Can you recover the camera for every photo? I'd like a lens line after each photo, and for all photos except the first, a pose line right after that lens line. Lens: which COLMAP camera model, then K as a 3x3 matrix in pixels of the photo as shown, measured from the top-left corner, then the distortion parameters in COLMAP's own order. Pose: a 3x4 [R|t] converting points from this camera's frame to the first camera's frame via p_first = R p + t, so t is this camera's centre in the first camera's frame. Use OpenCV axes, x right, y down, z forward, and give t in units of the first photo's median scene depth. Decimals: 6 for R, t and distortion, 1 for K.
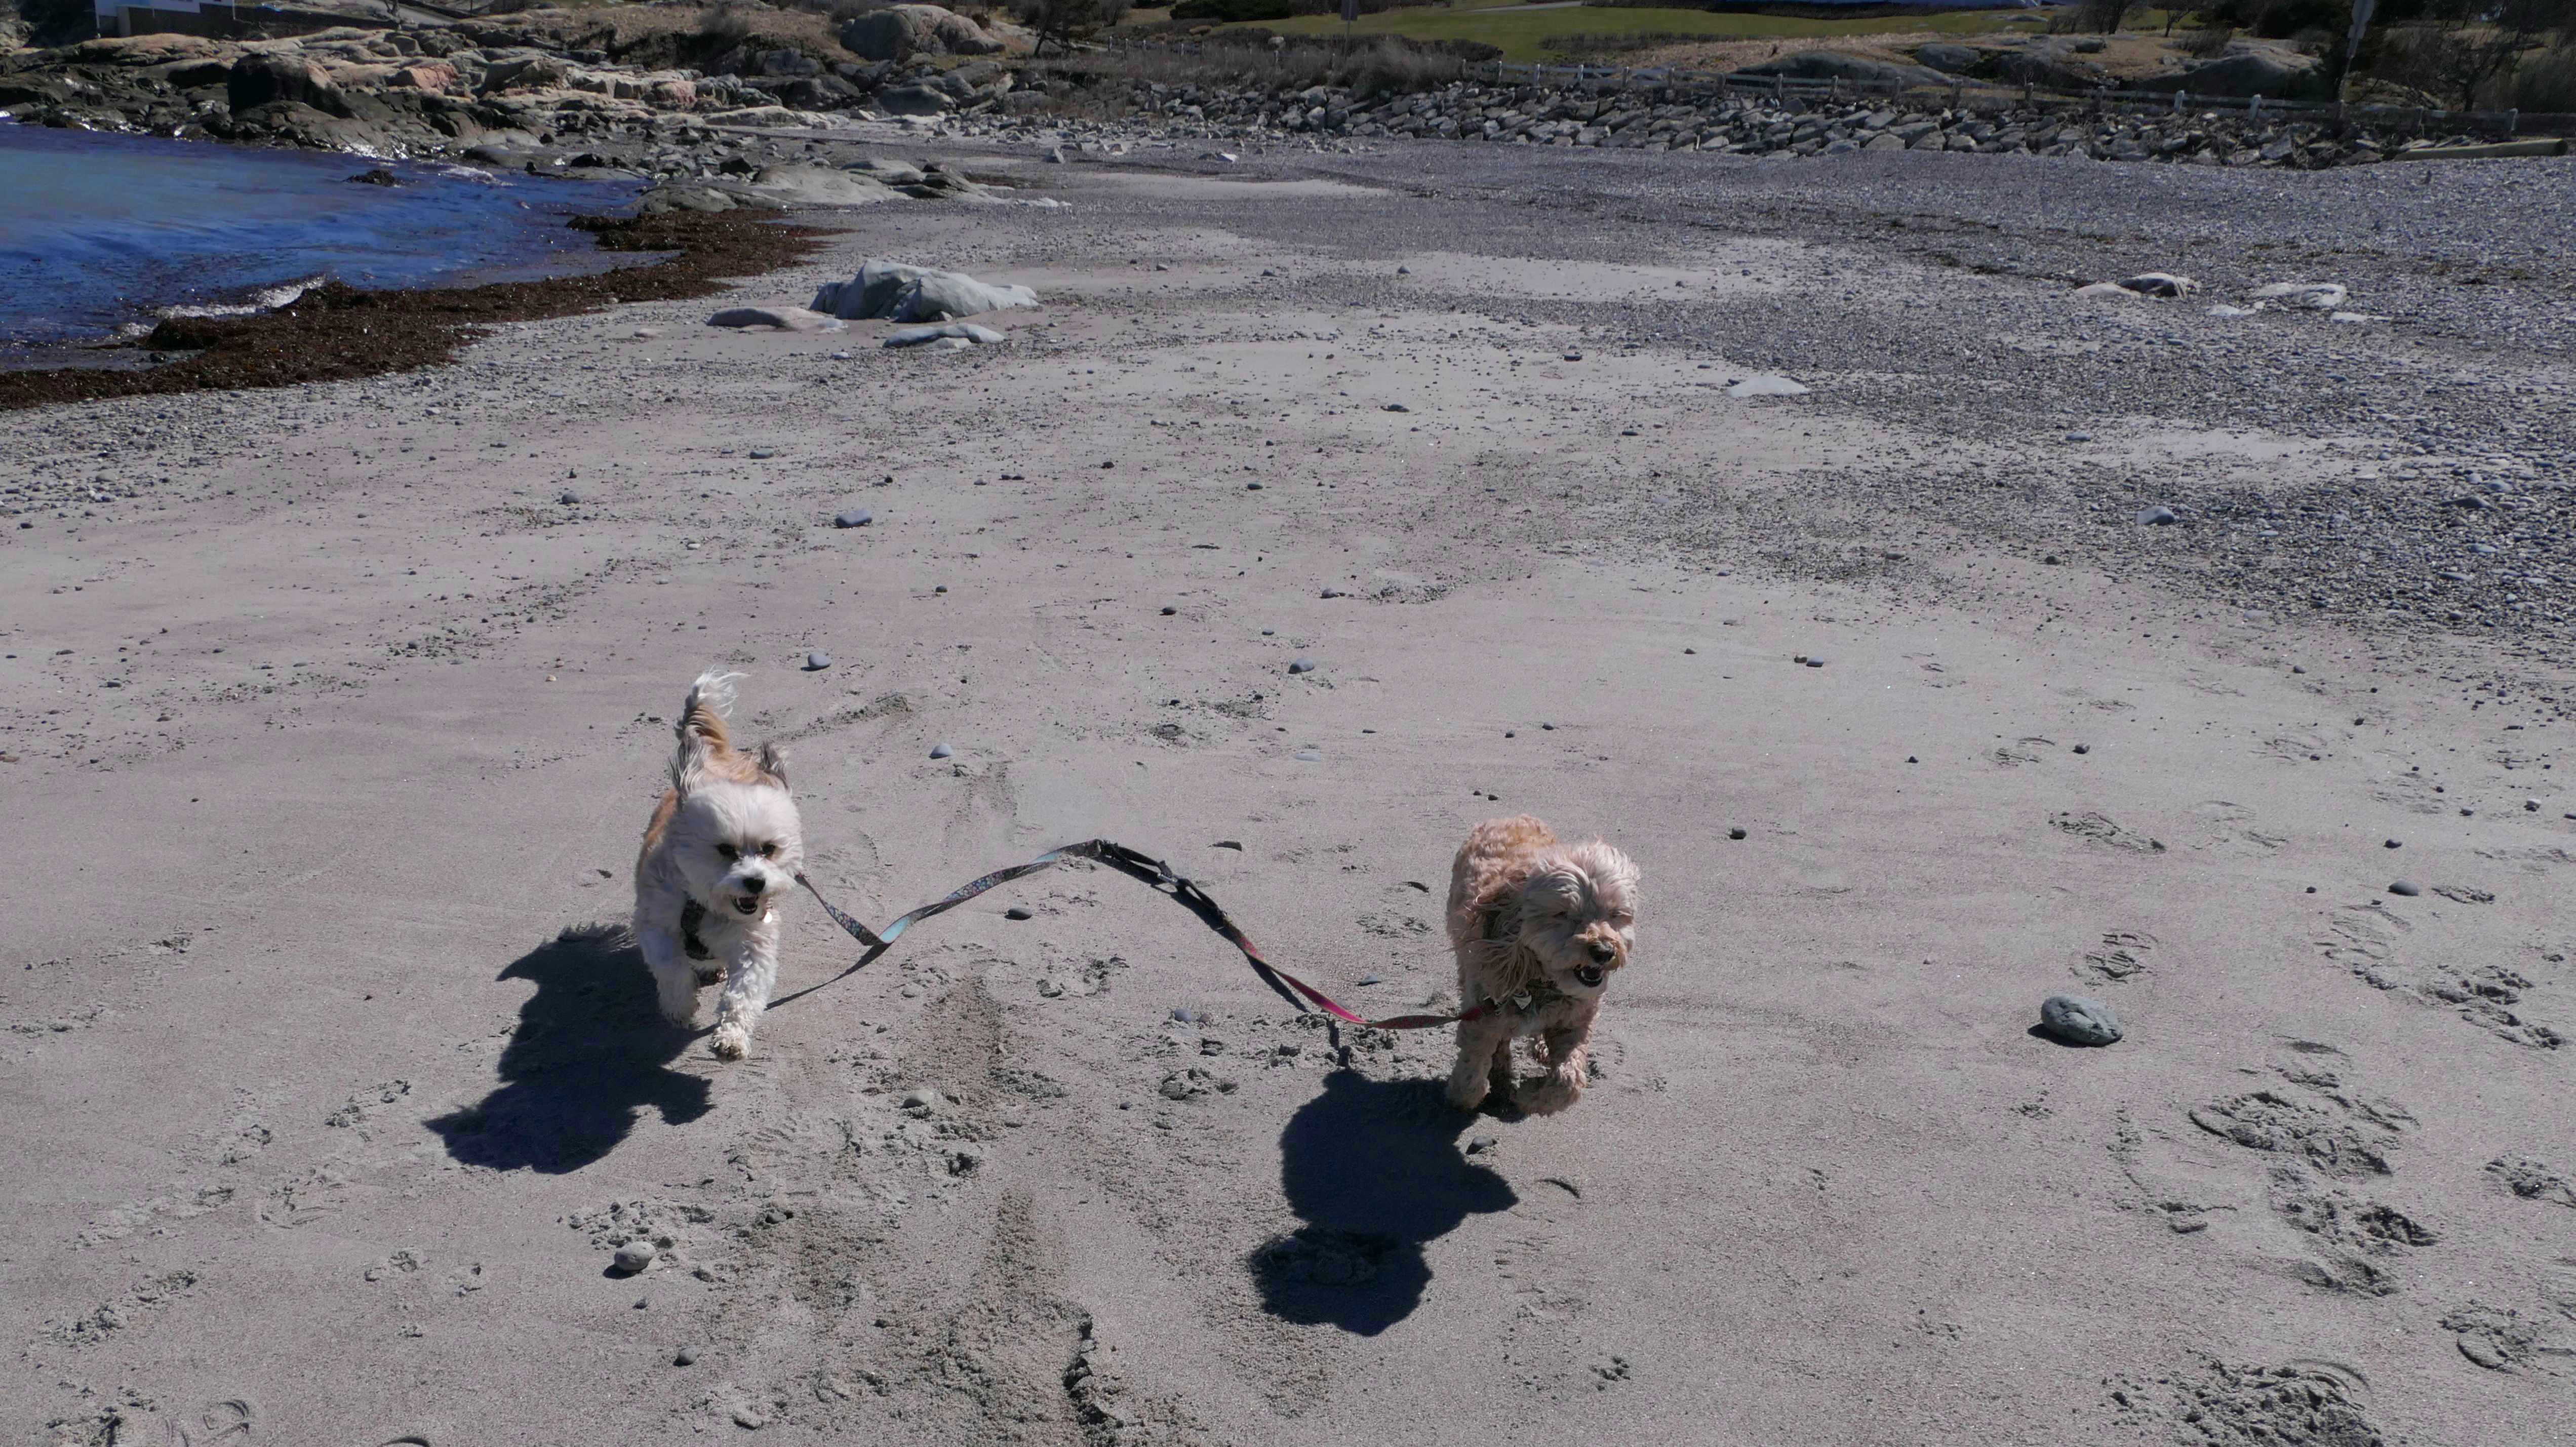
lens RADIAL K [[1933.6, 0, 1223.2], [0, 1933.6, 815.7], [0, 0, 1]] dist [-0.003989, 0.002910]
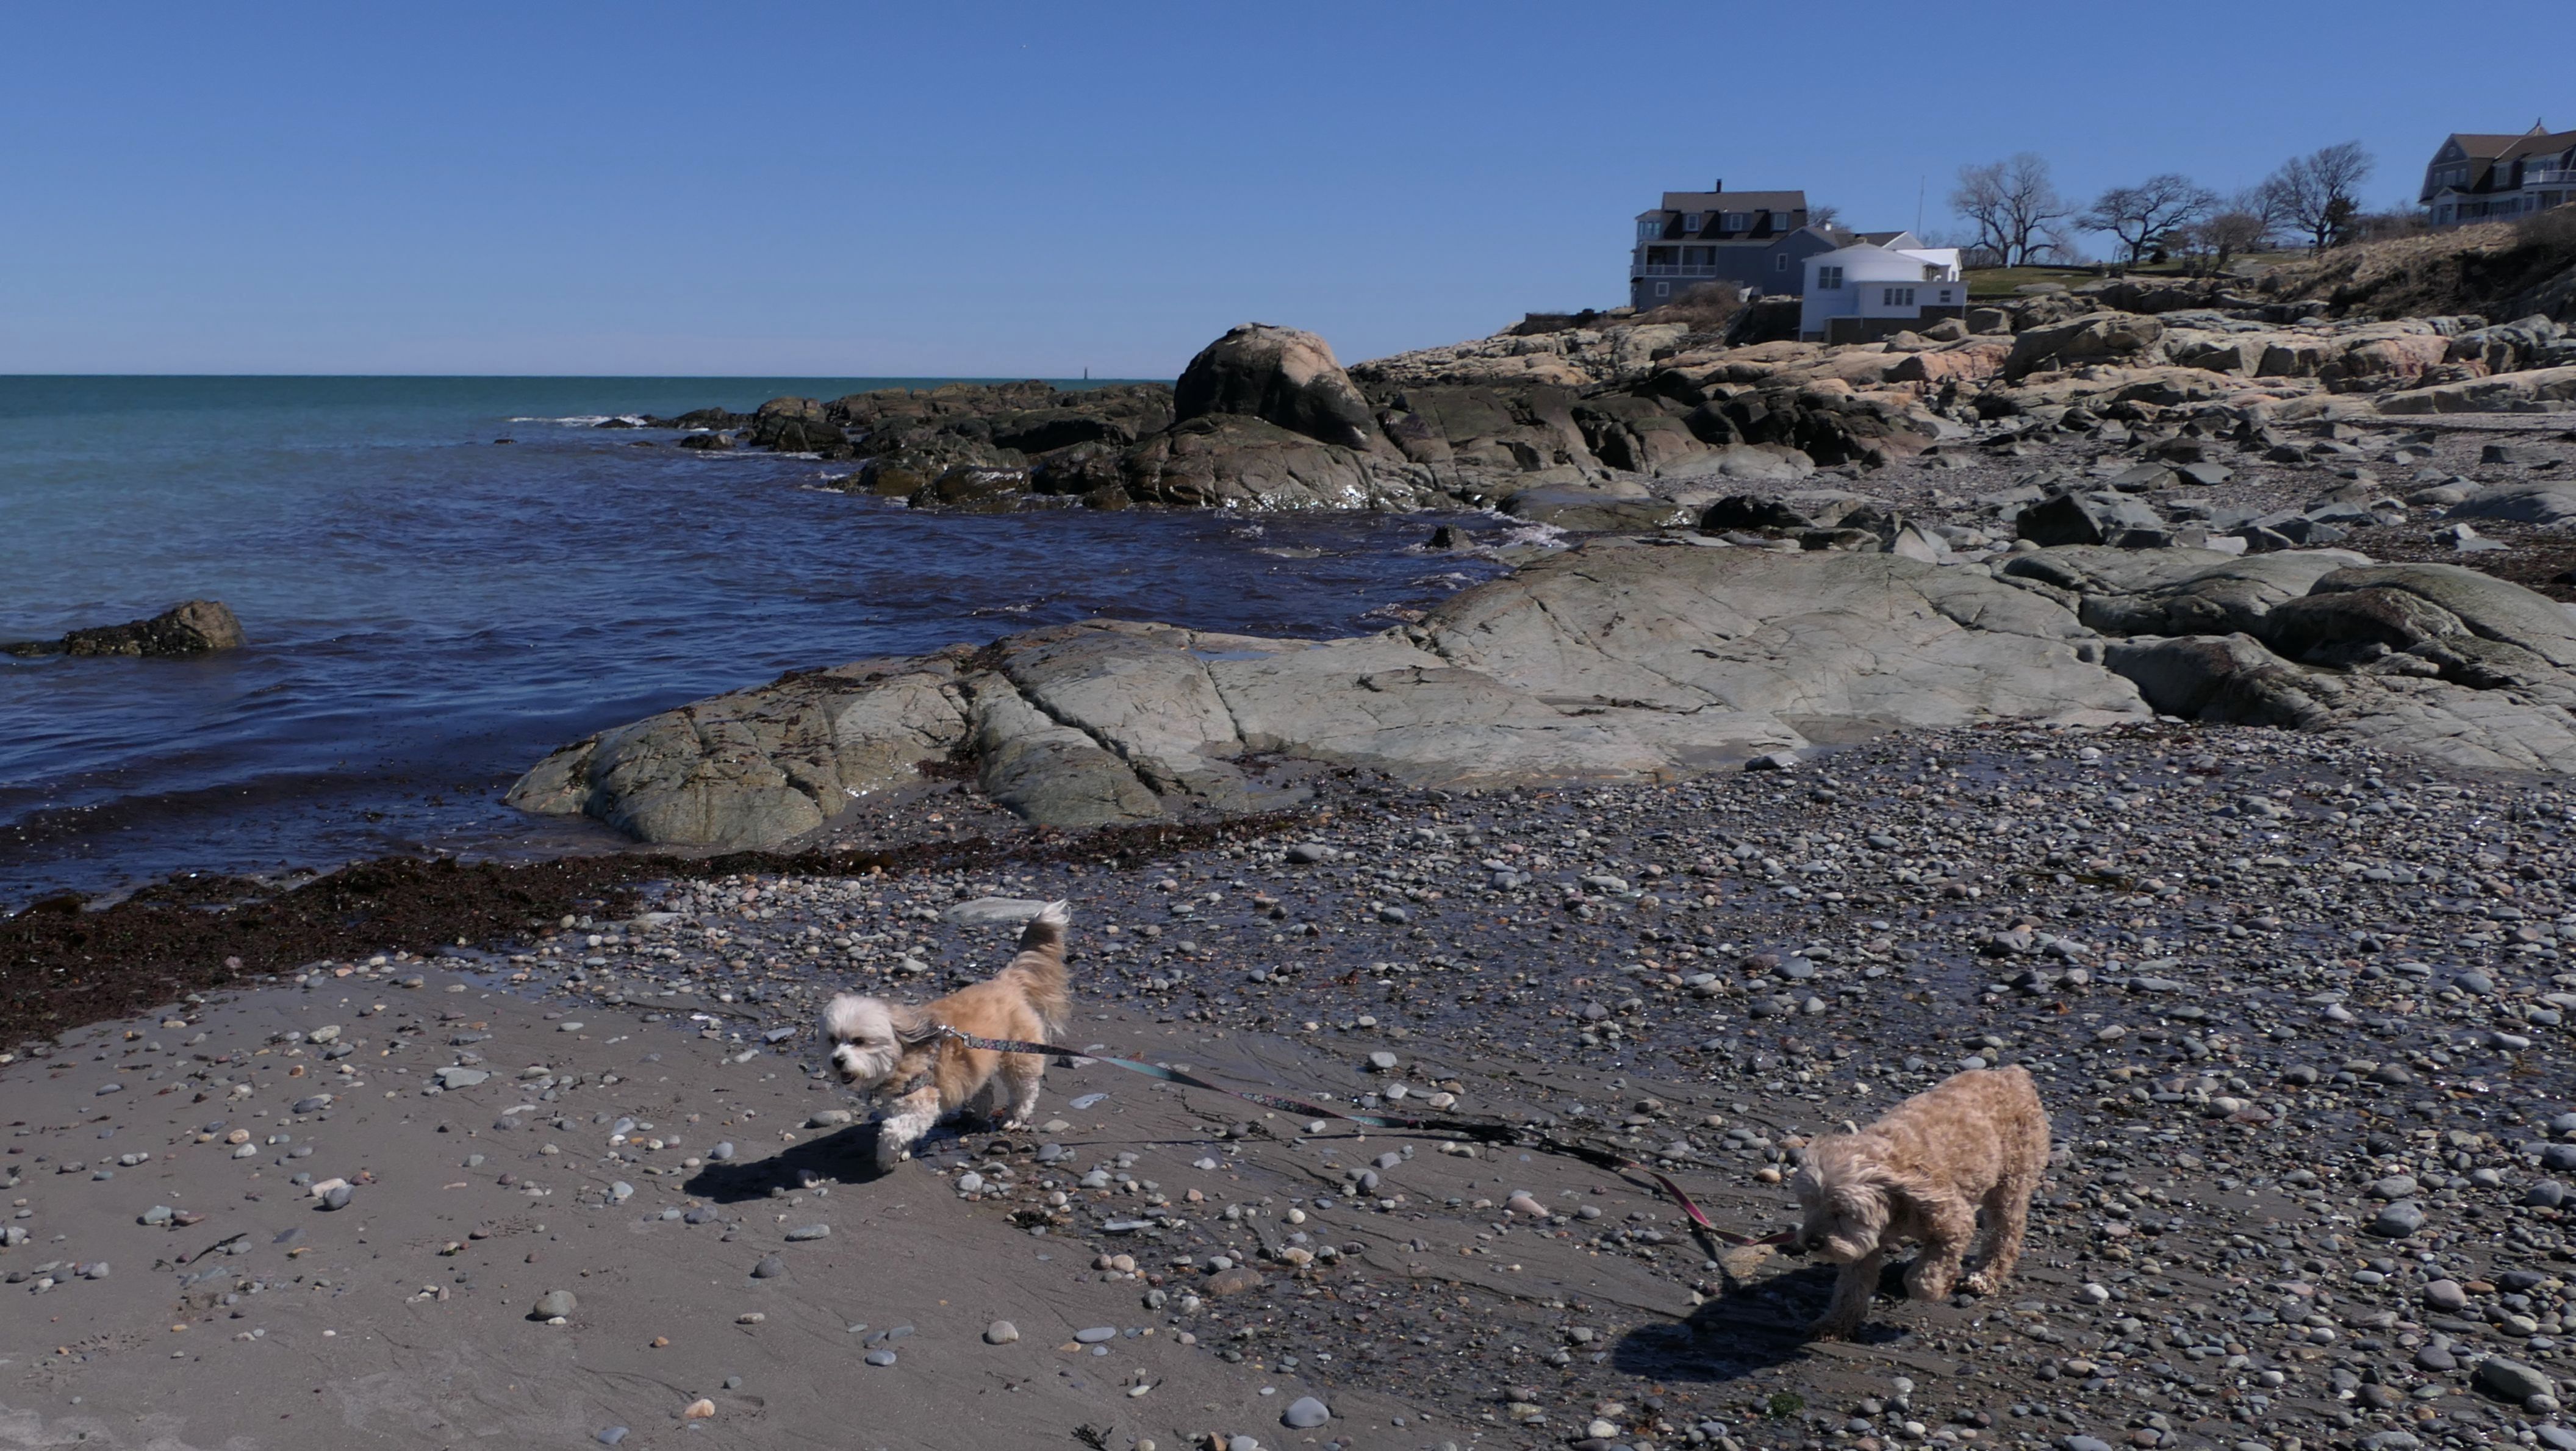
lens RADIAL K [[2354.5, 0, 1040.2], [0, 2354.5, 735.5], [0, 0, 1]] dist [0.002425, 0.002384]
pose [[0.631668, 0.048302, -0.773732, -0.039391], [-0.218206, 0.968784, -0.117663, -0.188132], [0.743896, 0.243157, 0.622490, 0.549214]]
